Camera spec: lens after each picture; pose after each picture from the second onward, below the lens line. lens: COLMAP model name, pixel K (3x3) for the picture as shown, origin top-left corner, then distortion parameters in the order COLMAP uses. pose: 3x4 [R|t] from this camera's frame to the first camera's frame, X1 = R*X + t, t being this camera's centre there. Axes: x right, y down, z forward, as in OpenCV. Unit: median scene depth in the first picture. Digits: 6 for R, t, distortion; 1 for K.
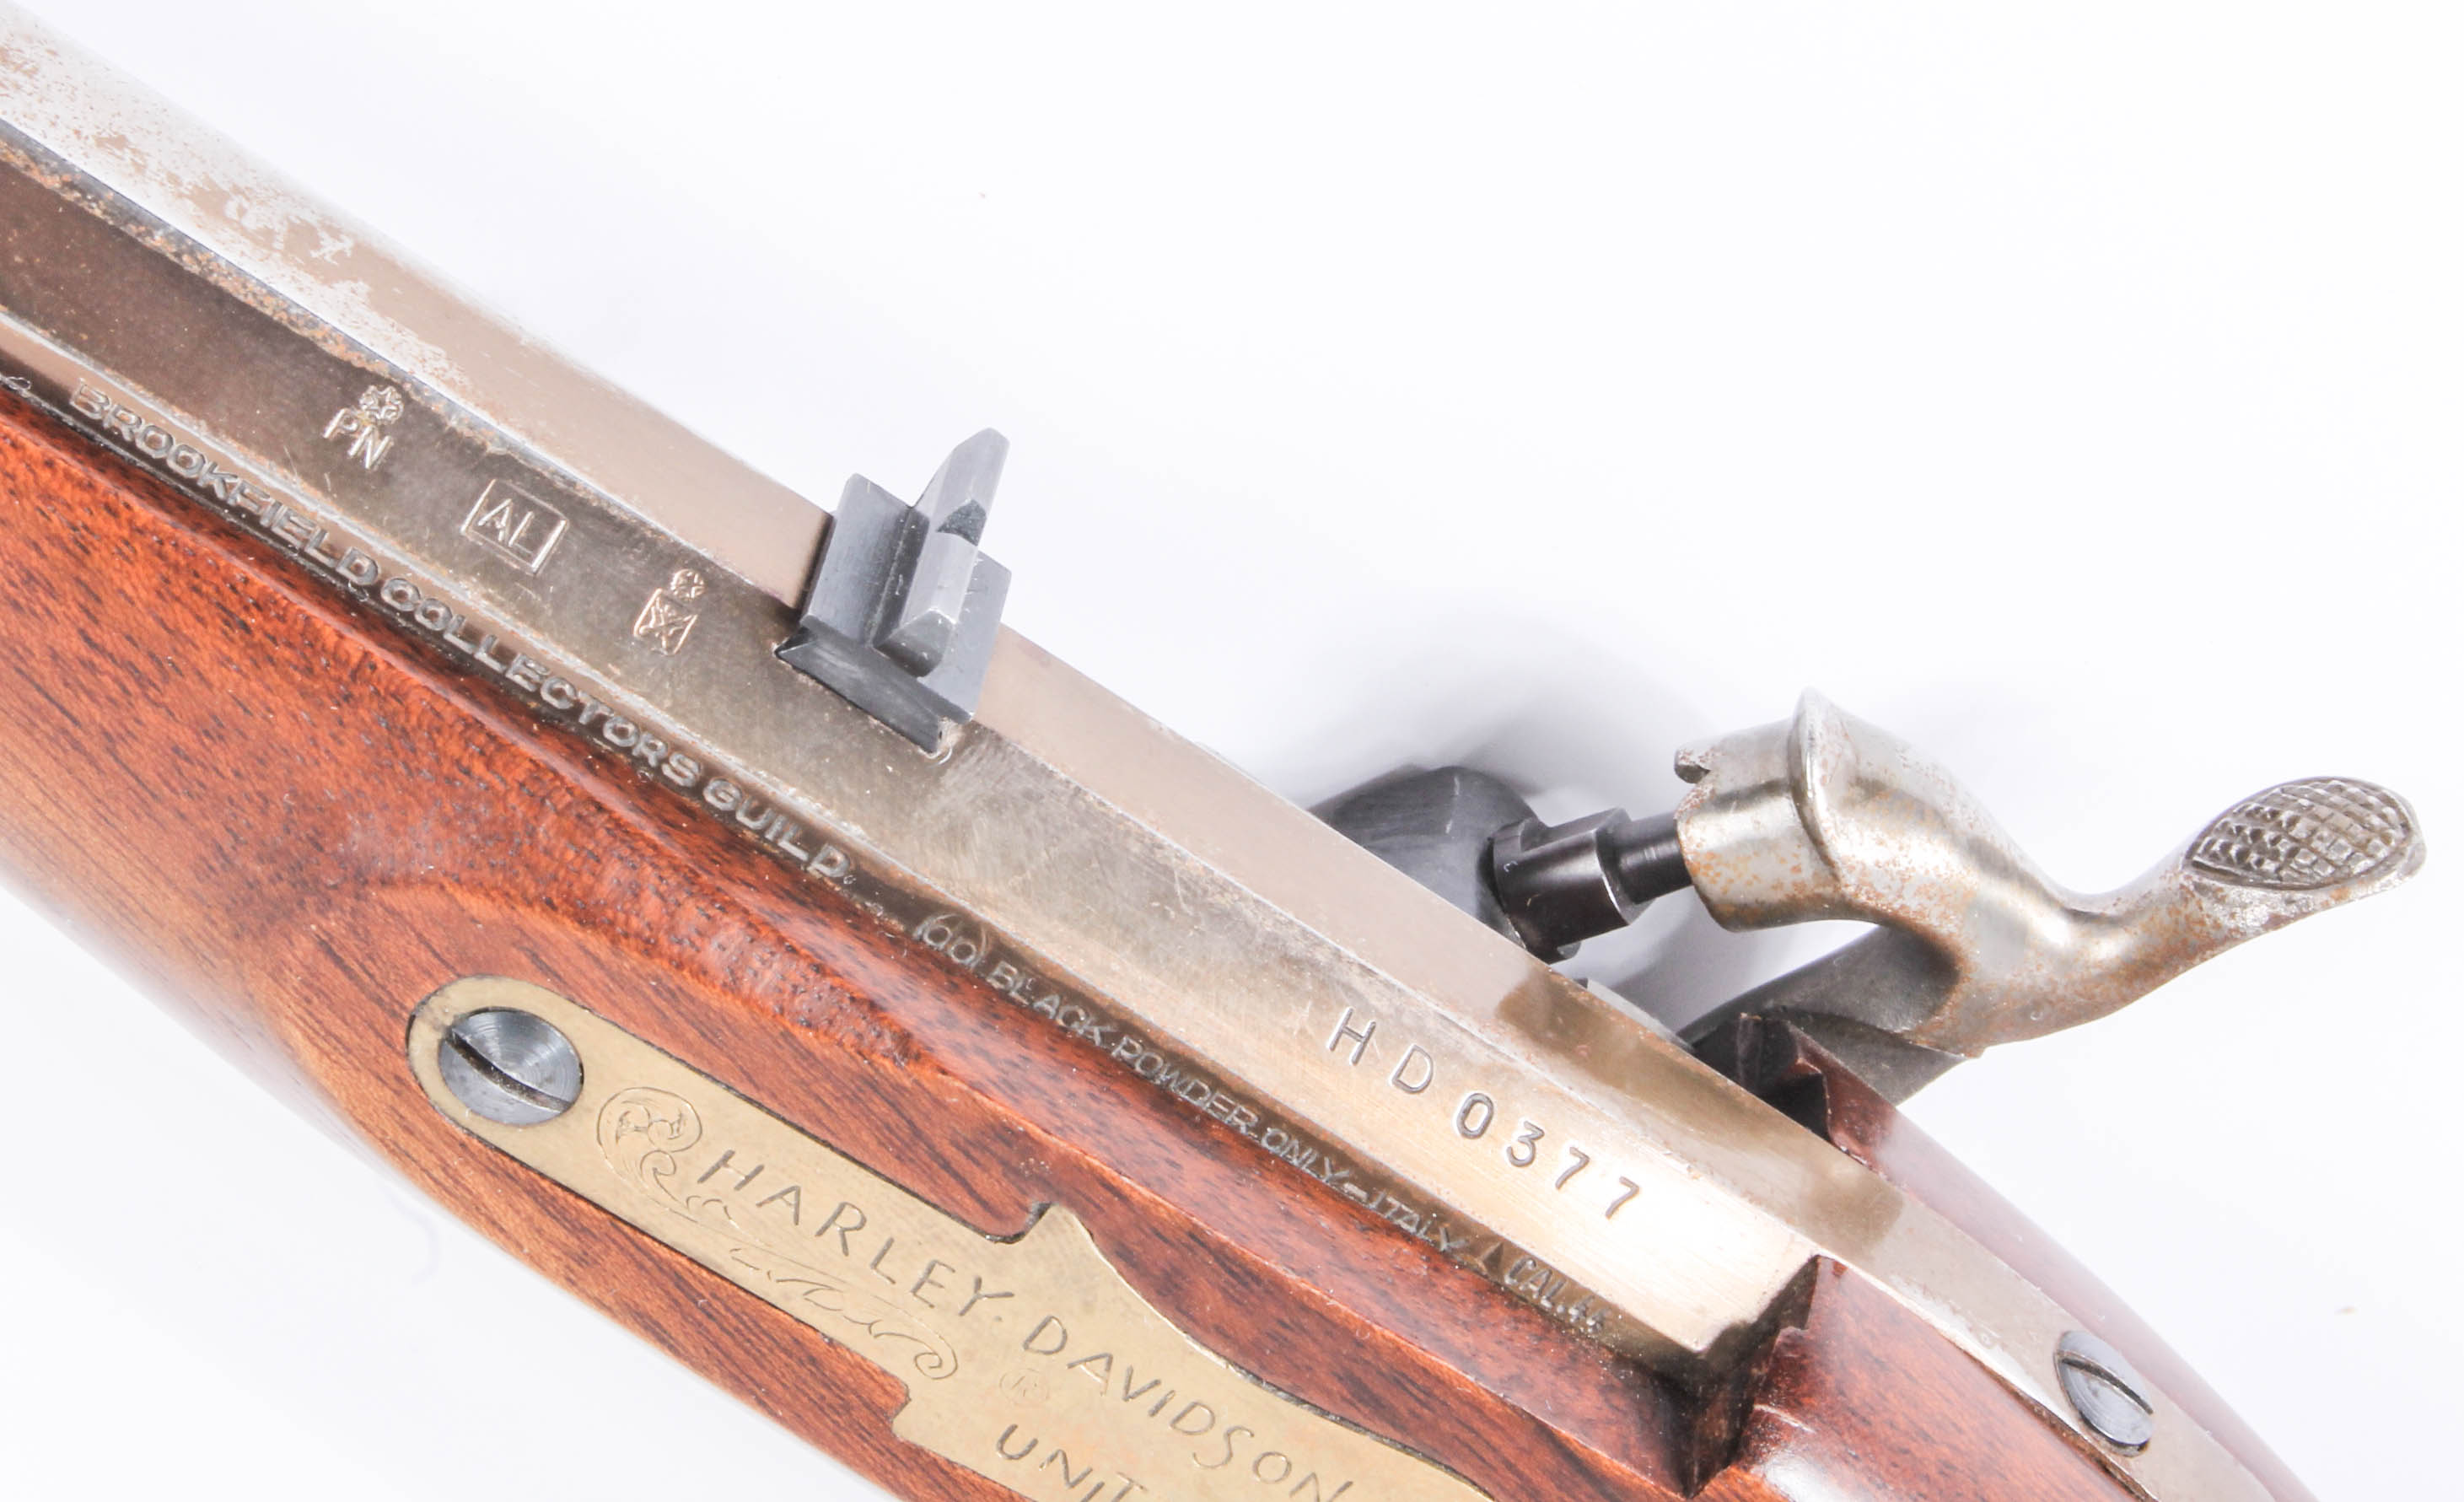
lens RADIAL K [[6324.6, 0, 1296.4], [0, 6324.6, 686.0], [0, 0, 1]] dist [0.091983, 0.000000]
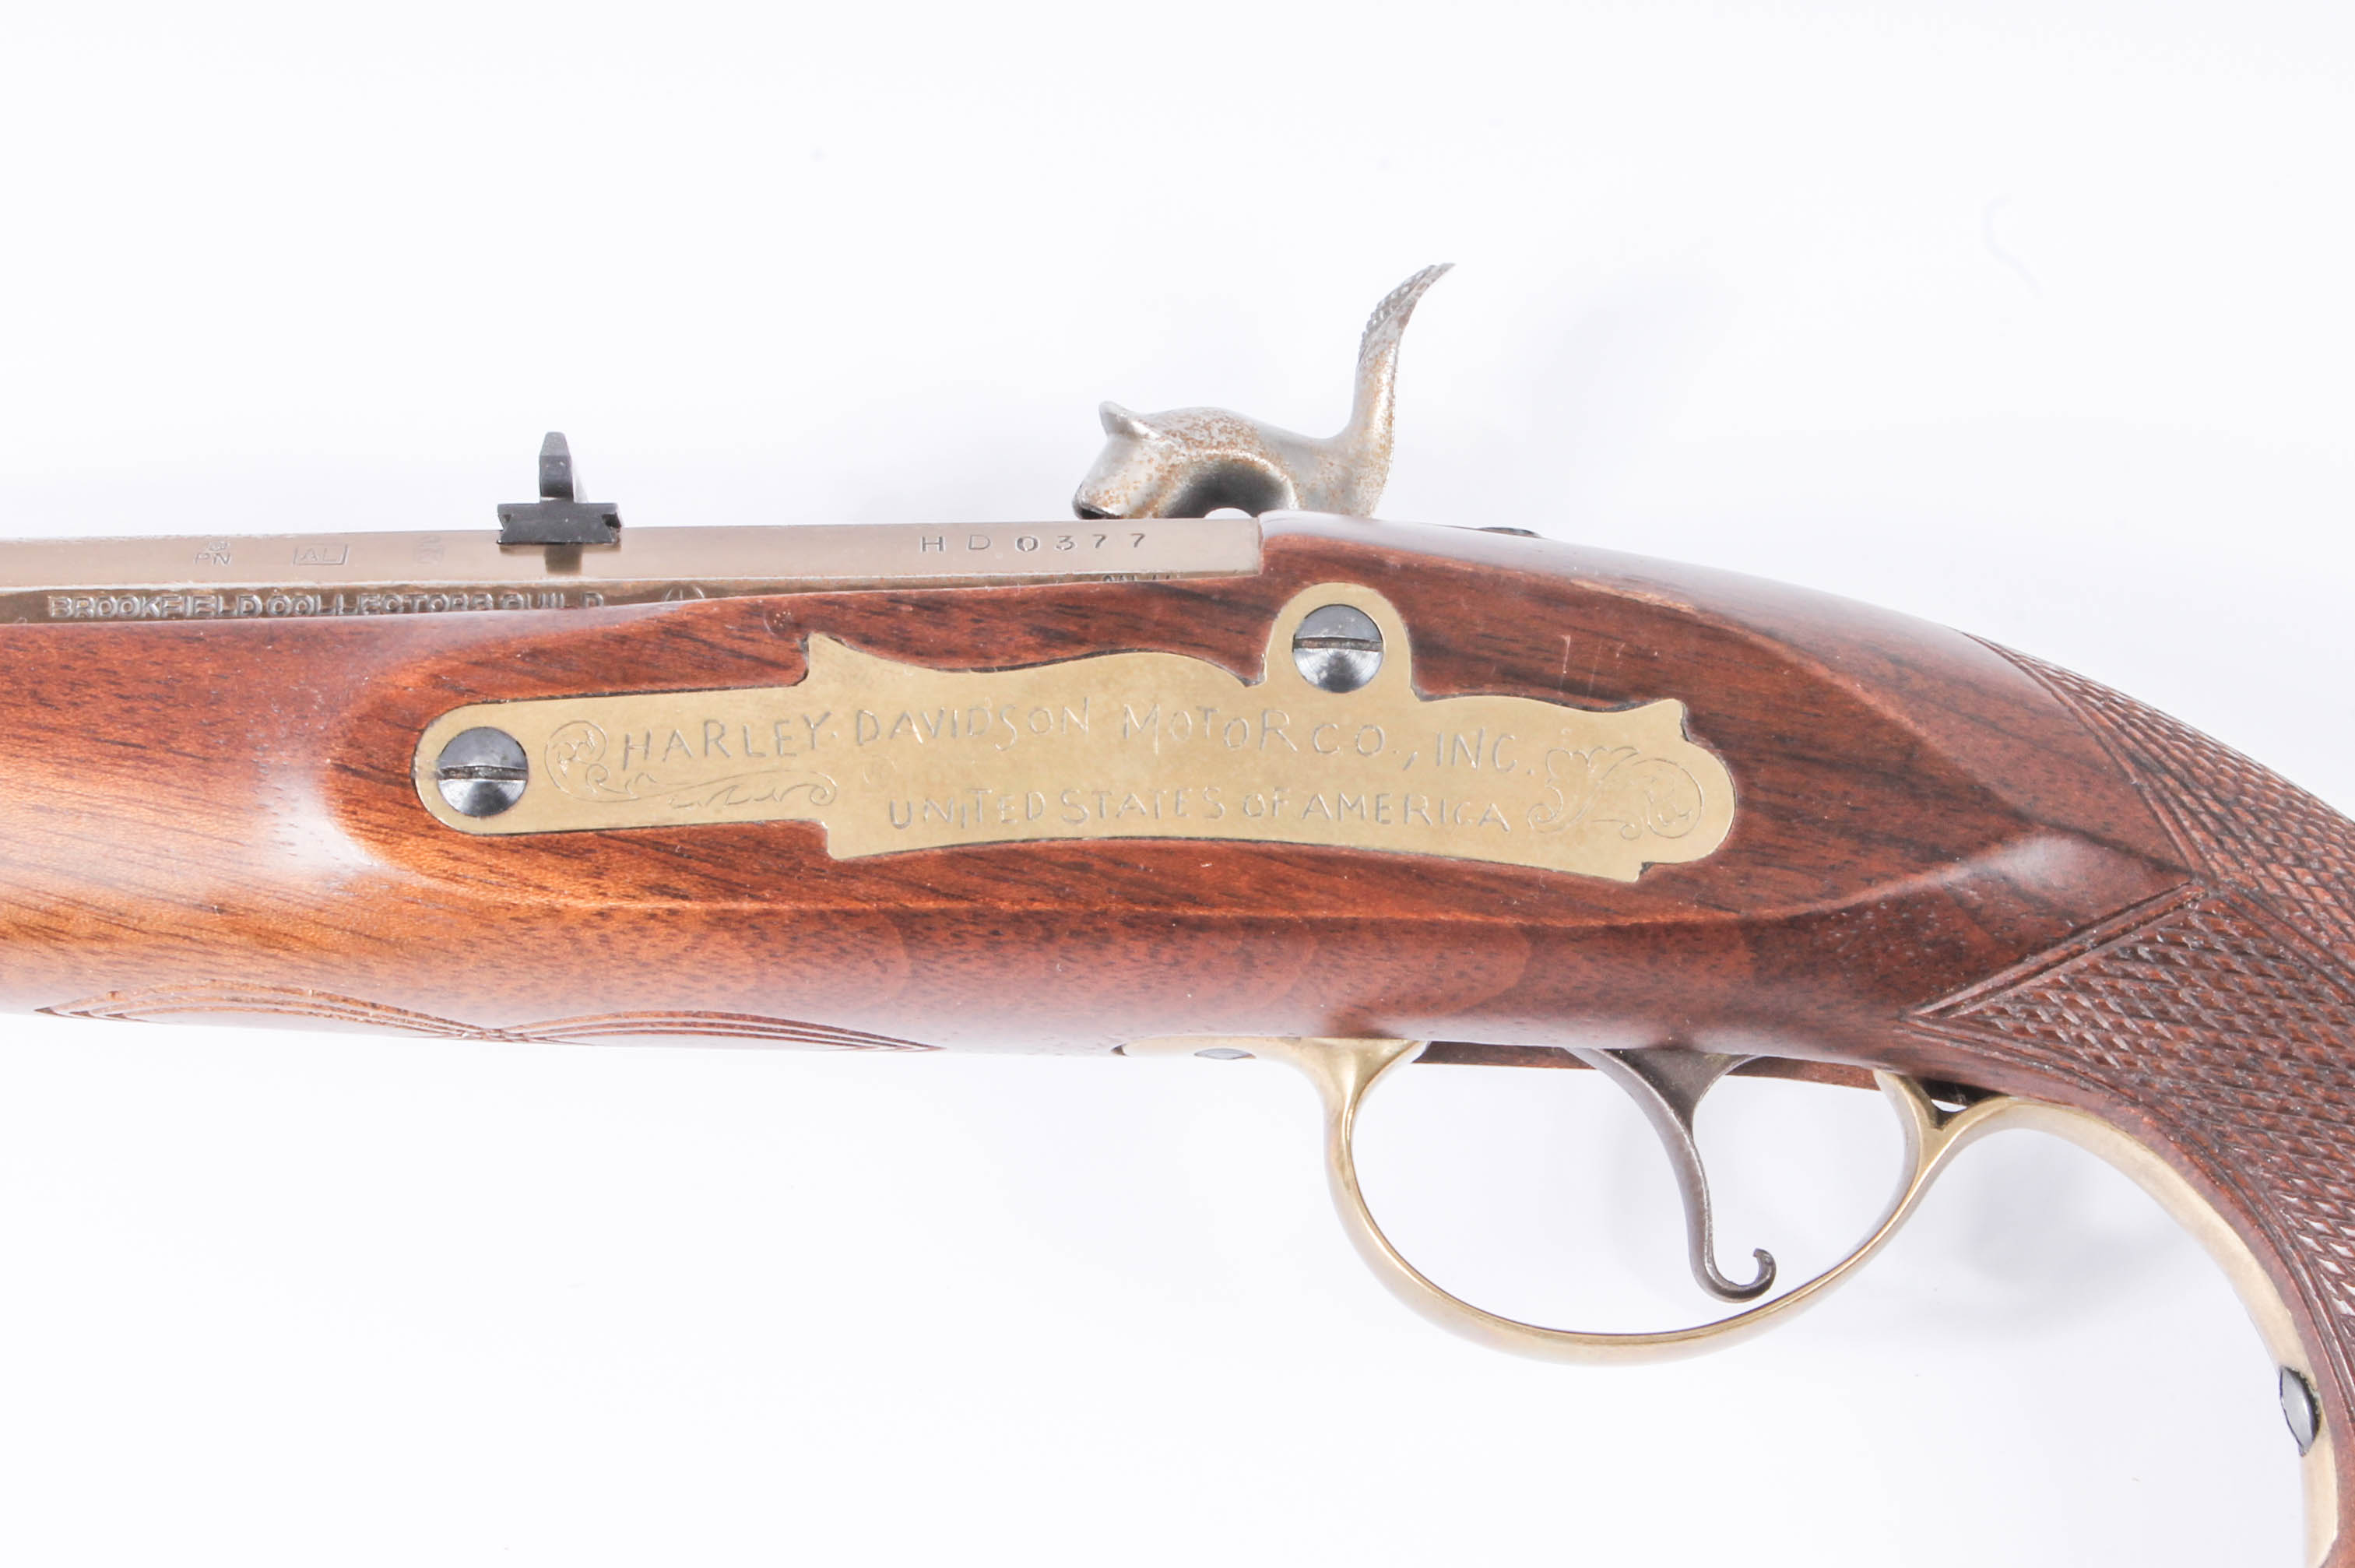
lens RADIAL K [[5254.0, 0, 1185.4], [0, 5254.0, 798.3], [0, 0, 1]] dist [0.031915, 0.000000]
pose [[0.806126, -0.539330, 0.243483, -0.304323], [0.538976, 0.499355, -0.678344, 1.044871], [0.244267, 0.678062, 0.693229, 0.135427]]
